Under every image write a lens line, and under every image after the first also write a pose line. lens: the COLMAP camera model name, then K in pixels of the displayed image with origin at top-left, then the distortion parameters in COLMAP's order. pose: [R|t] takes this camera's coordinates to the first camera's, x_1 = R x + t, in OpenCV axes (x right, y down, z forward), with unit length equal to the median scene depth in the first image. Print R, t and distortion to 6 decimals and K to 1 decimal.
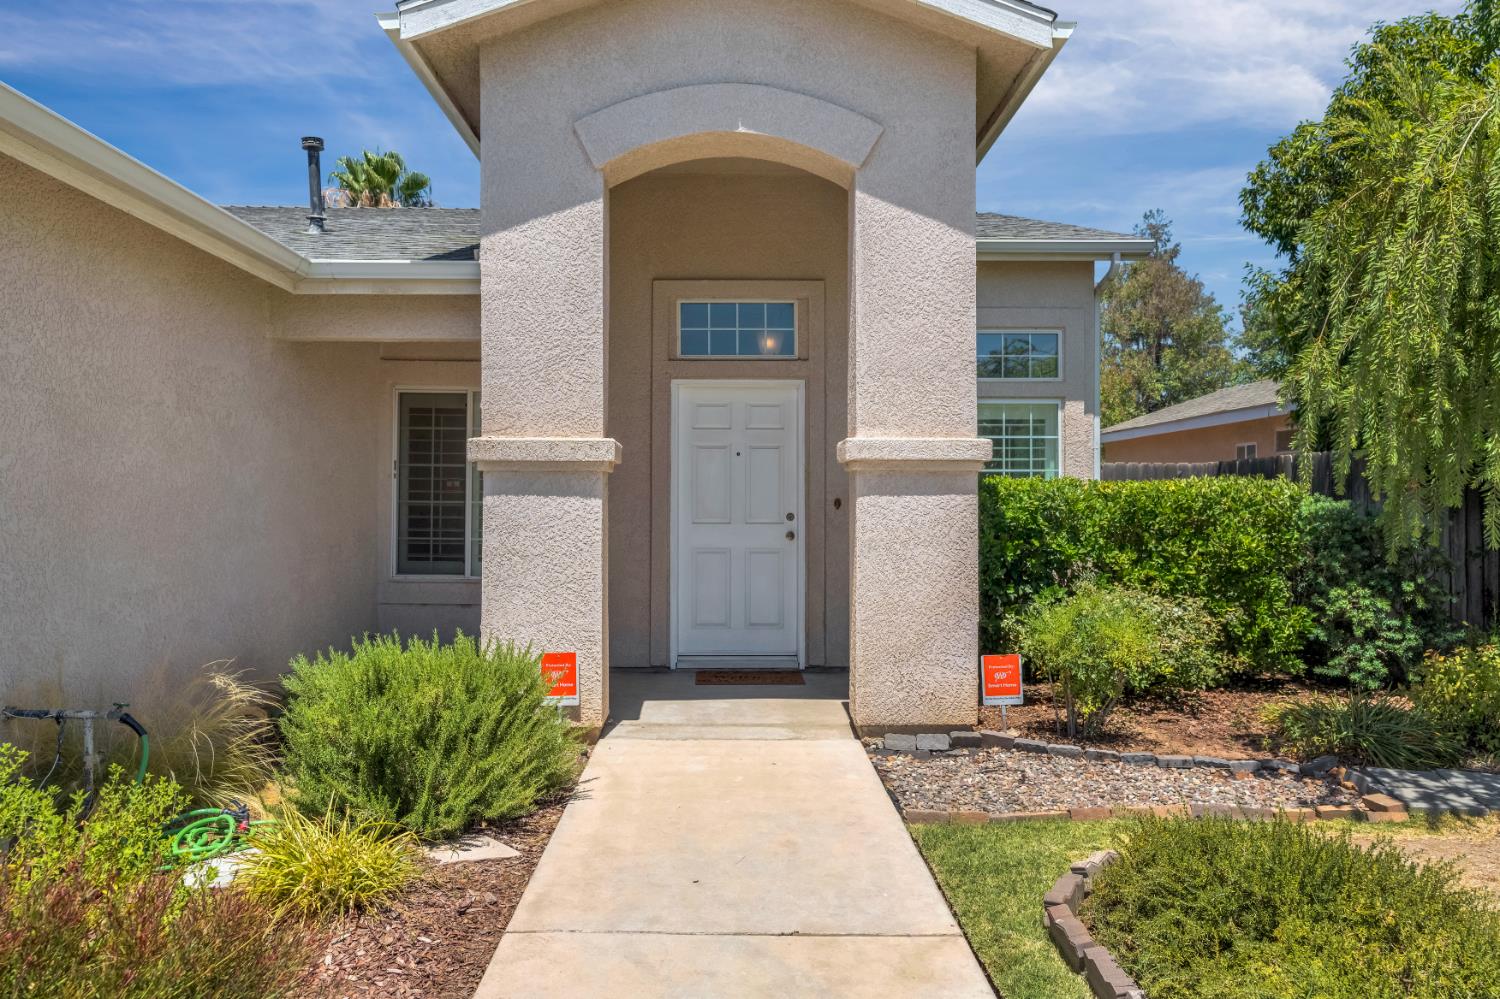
lens RADIAL K [[981.8, 0, 746.1], [0, 981.8, 496.3], [0, 0, 1]] dist [0.000053, 0.001092]
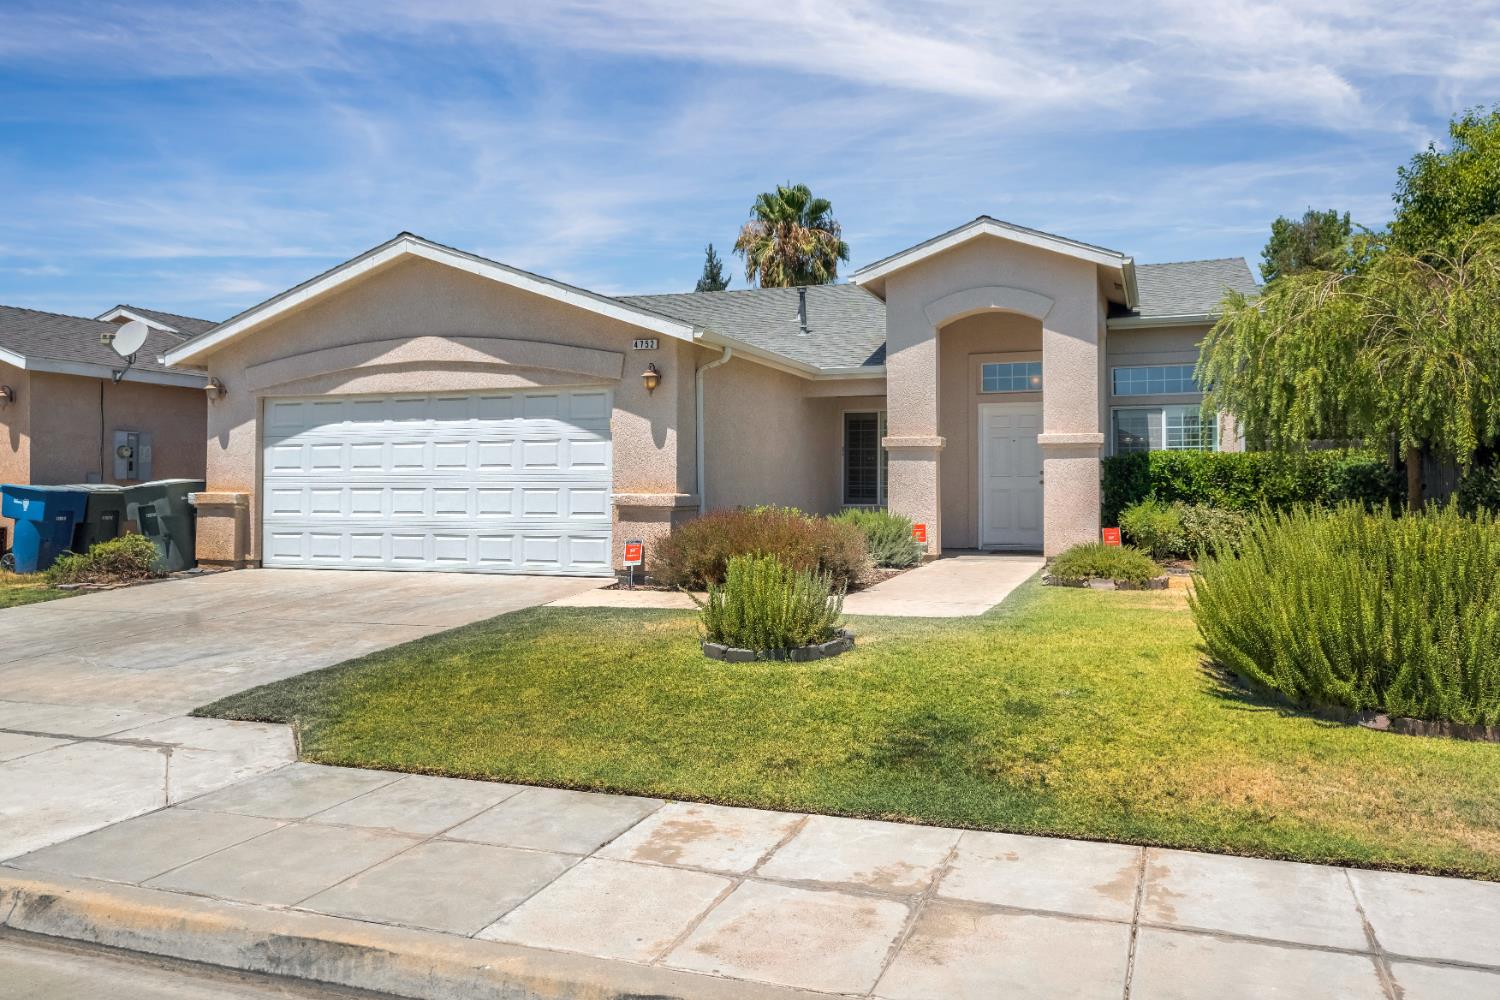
lens RADIAL K [[1140.5, 0, 751.2], [0, 1140.5, 481.0], [0, 0, 1]] dist [0.002127, 0.001983]
pose [[0.933851, -0.005900, -0.357613, 0.335865], [0.004975, 0.999981, -0.003507, 0.045315], [0.357627, 0.001496, 0.933863, -1.388132]]
